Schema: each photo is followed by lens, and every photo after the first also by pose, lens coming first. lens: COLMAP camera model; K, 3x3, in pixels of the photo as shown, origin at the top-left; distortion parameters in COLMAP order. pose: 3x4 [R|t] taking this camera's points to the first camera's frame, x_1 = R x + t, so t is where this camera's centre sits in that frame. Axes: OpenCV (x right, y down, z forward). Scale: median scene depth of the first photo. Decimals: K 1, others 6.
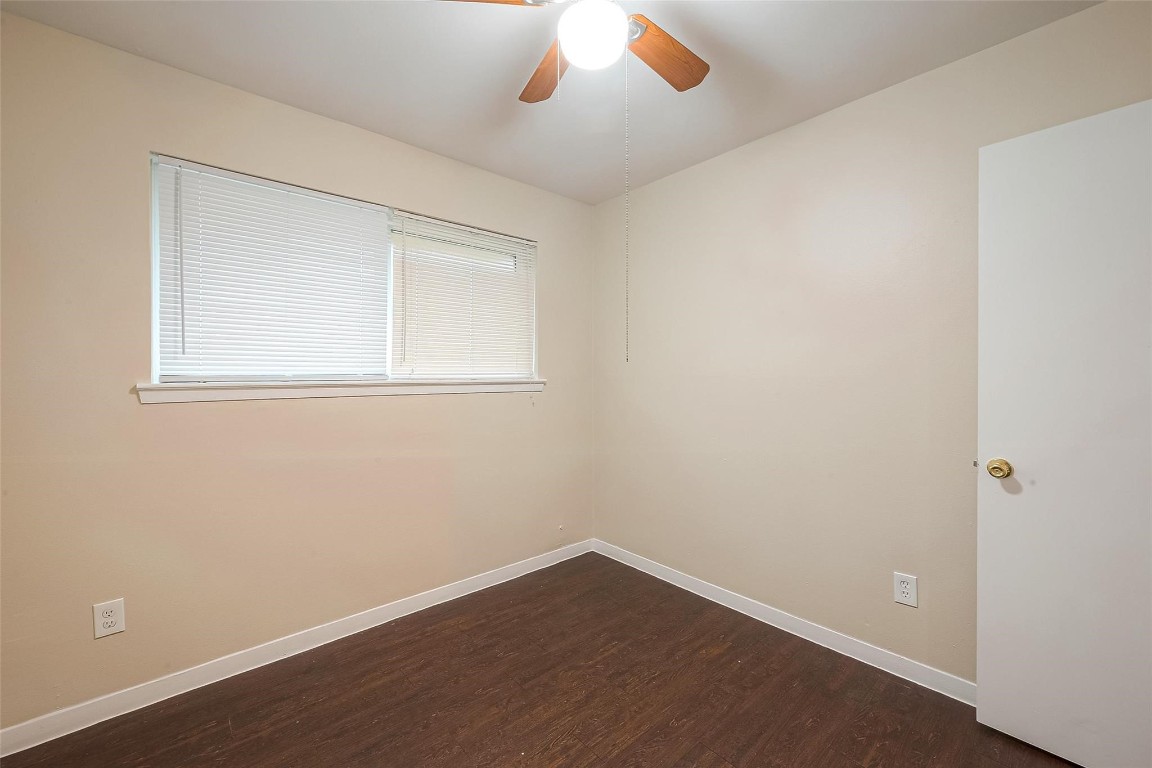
lens RADIAL K [[468.8, 0, 574.4], [0, 468.8, 372.0], [0, 0, 1]] dist [0.018502, -0.000379]
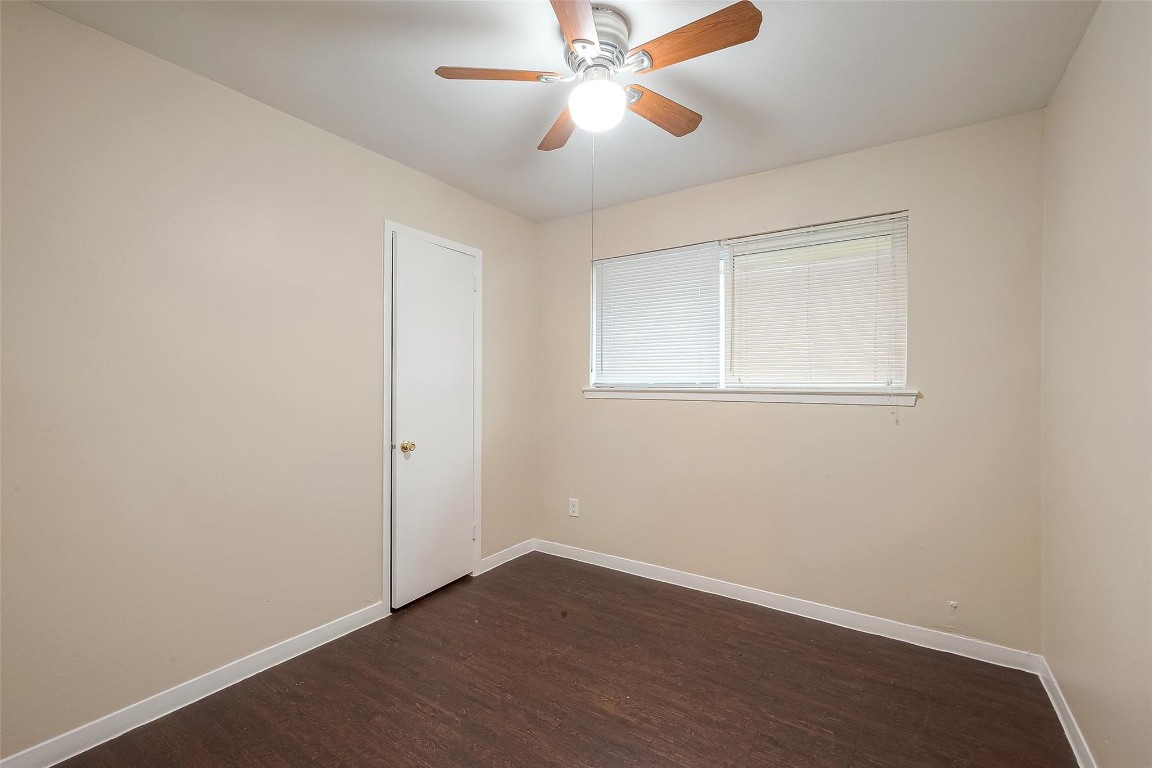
lens RADIAL K [[491.1, 0, 573.2], [0, 491.1, 386.8], [0, 0, 1]] dist [-0.001854, 0.000319]
pose [[0.249063, 0.012218, -0.968410, 0.821593], [0.005763, 0.999884, 0.014097, -0.005231], [0.968470, -0.009092, 0.248964, 0.433574]]
